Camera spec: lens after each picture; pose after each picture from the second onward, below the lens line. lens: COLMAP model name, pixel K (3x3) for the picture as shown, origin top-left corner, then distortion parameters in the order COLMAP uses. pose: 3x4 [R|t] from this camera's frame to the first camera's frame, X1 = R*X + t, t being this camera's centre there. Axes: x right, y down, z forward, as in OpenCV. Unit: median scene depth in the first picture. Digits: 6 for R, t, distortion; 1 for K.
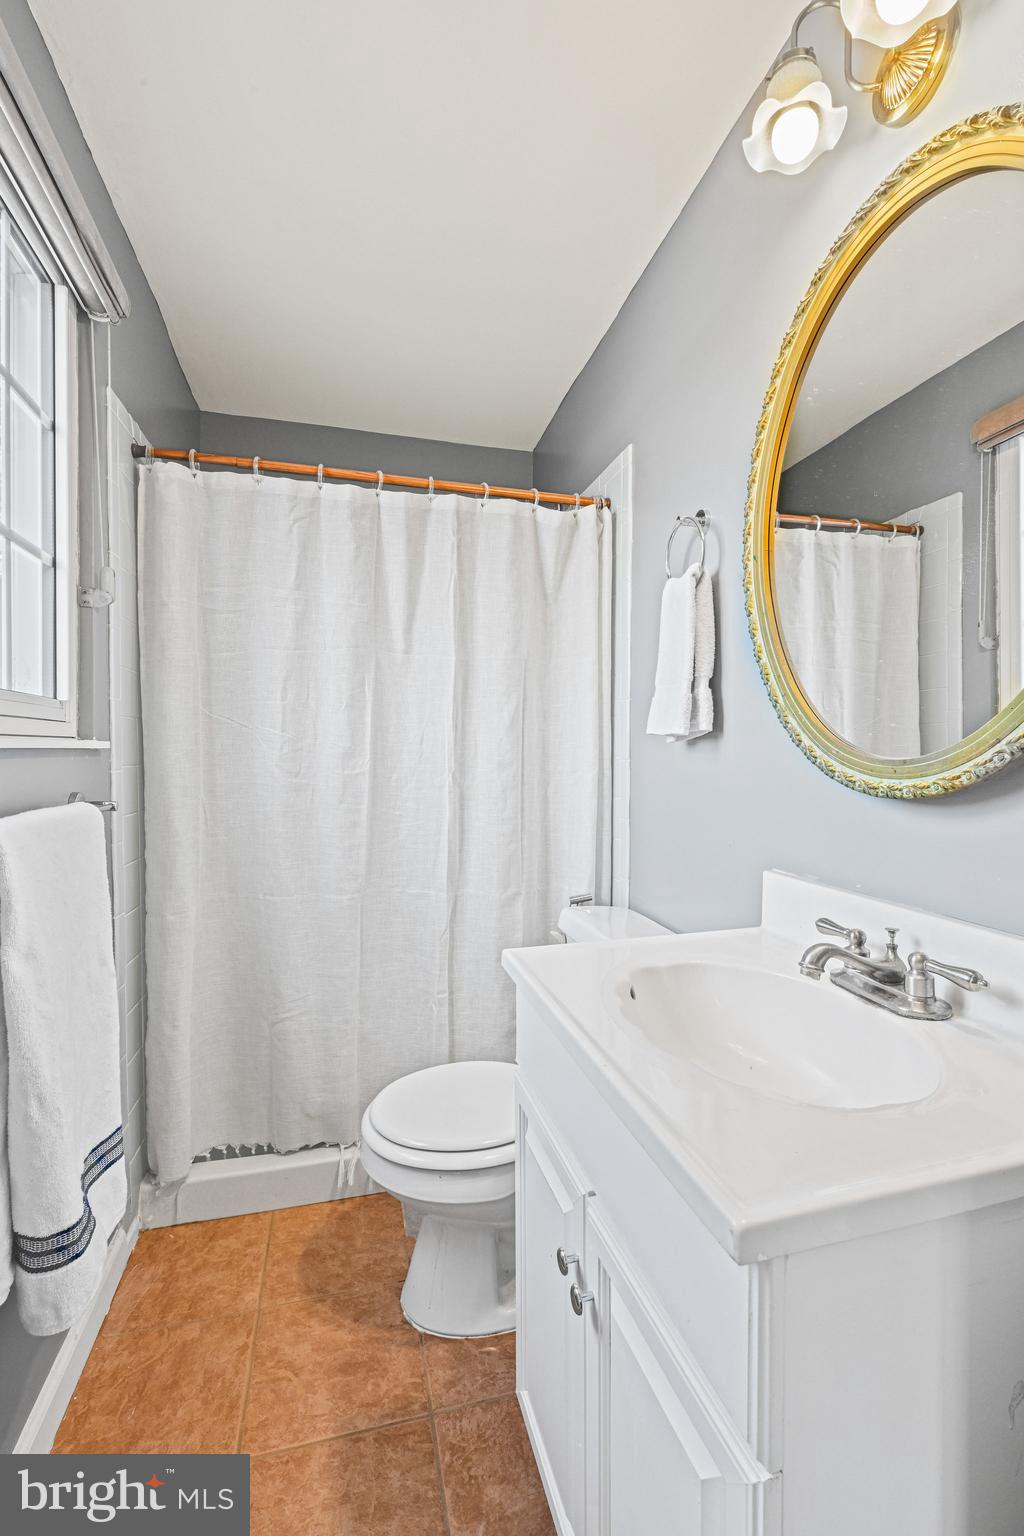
lens RADIAL K [[671.9, 0, 515.5], [0, 671.9, 768.0], [0, 0, 1]] dist [-0.007538, -0.002647]
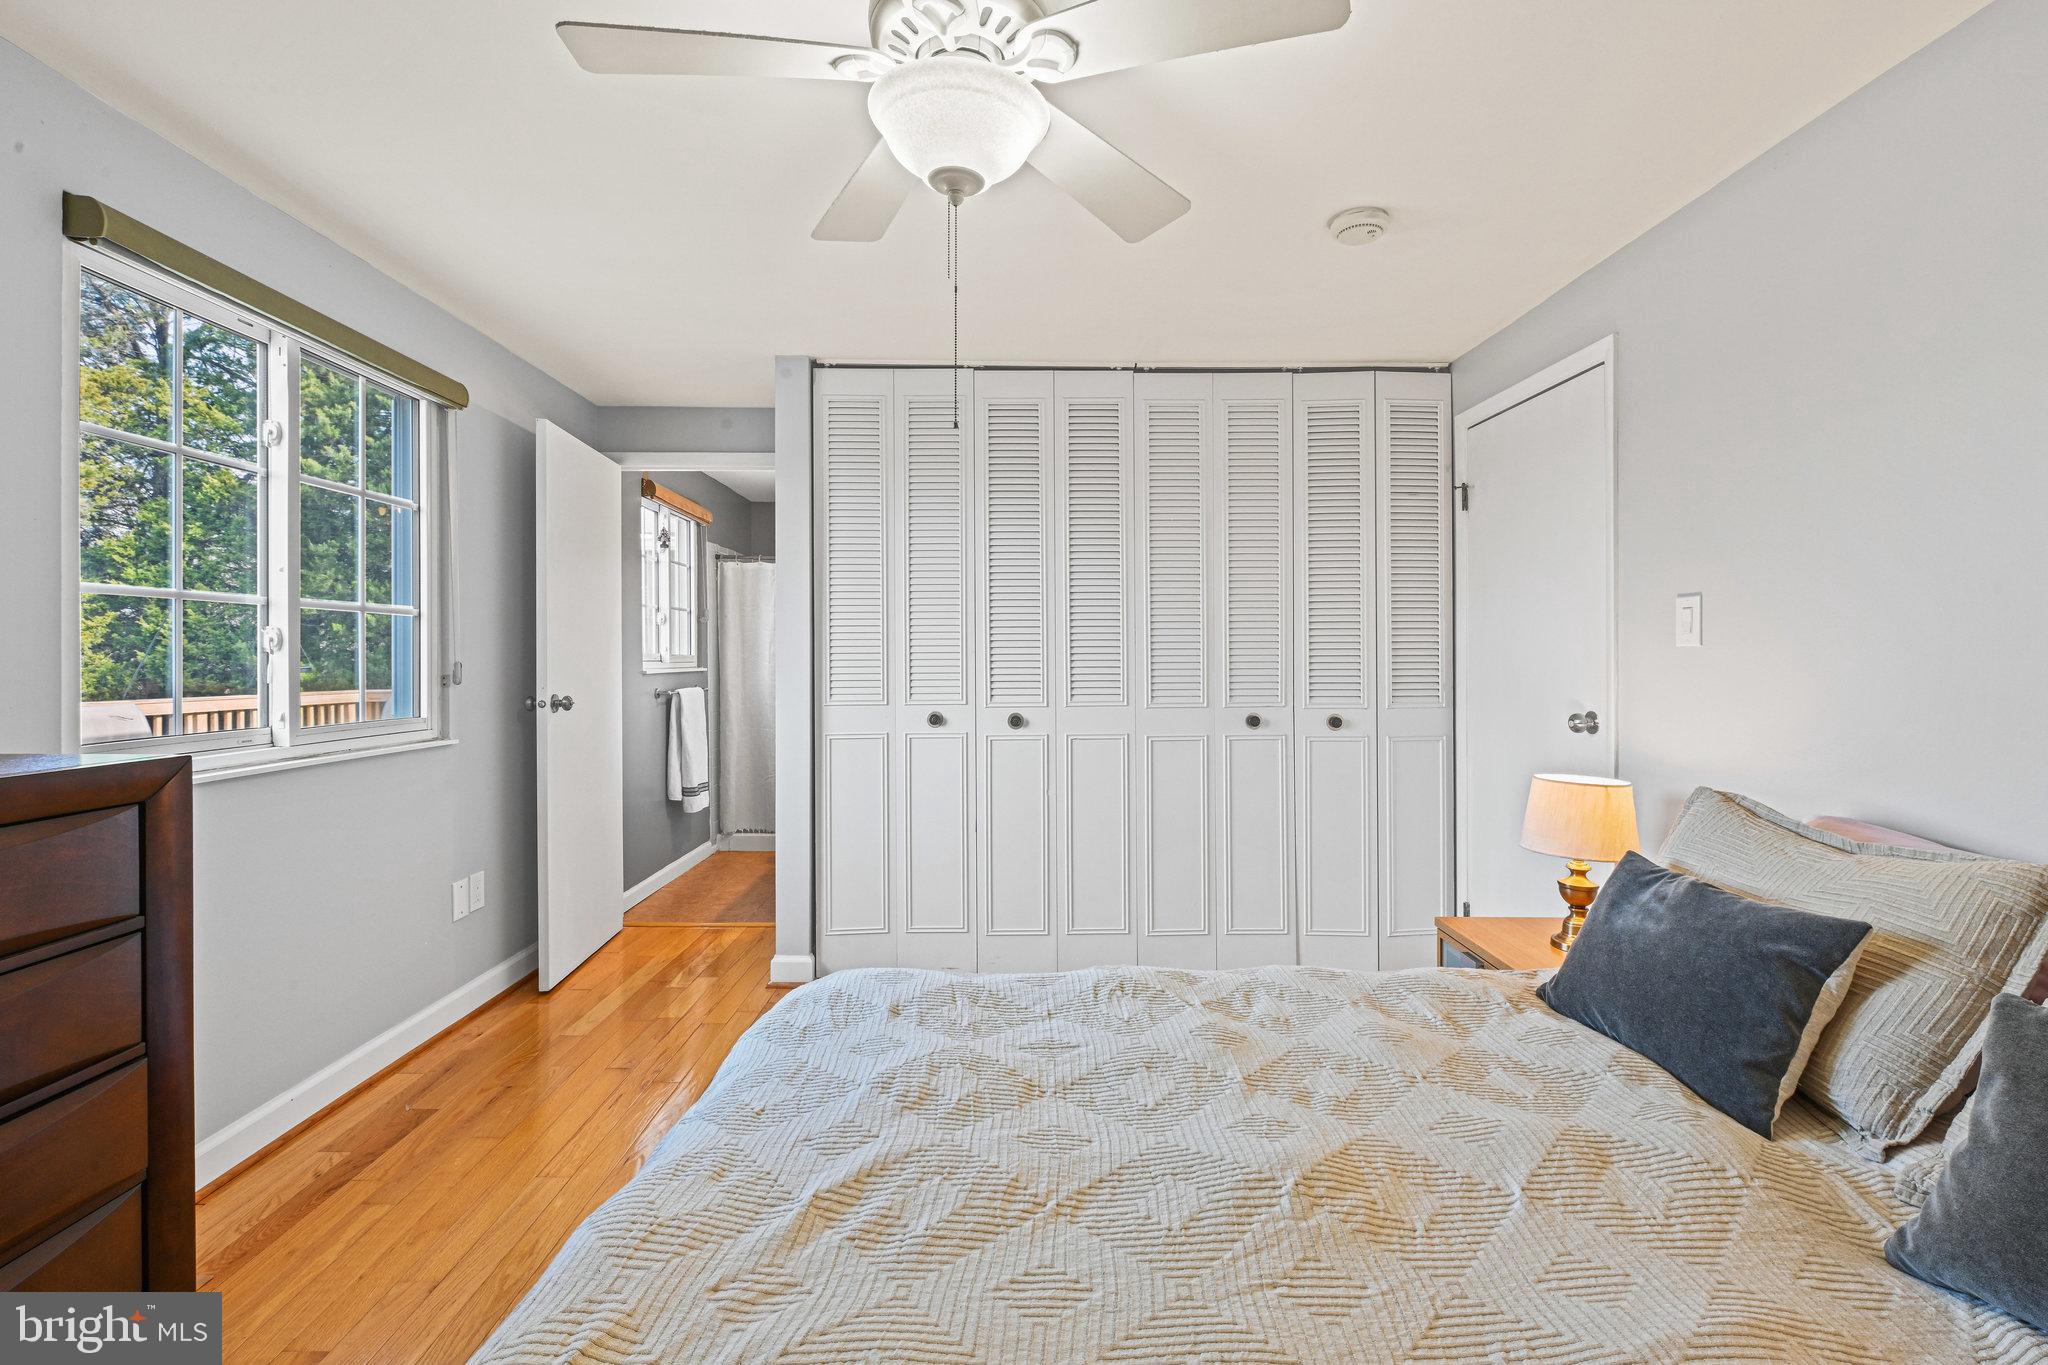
lens RADIAL K [[895.8, 0, 1025.6], [0, 895.8, 671.2], [0, 0, 1]] dist [-0.007538, -0.002647]
pose [[0.973979, 0.003587, -0.226608, 1.447598], [-0.004057, 0.999990, -0.001607, -0.024406], [0.226600, 0.002484, 0.973985, -2.204917]]
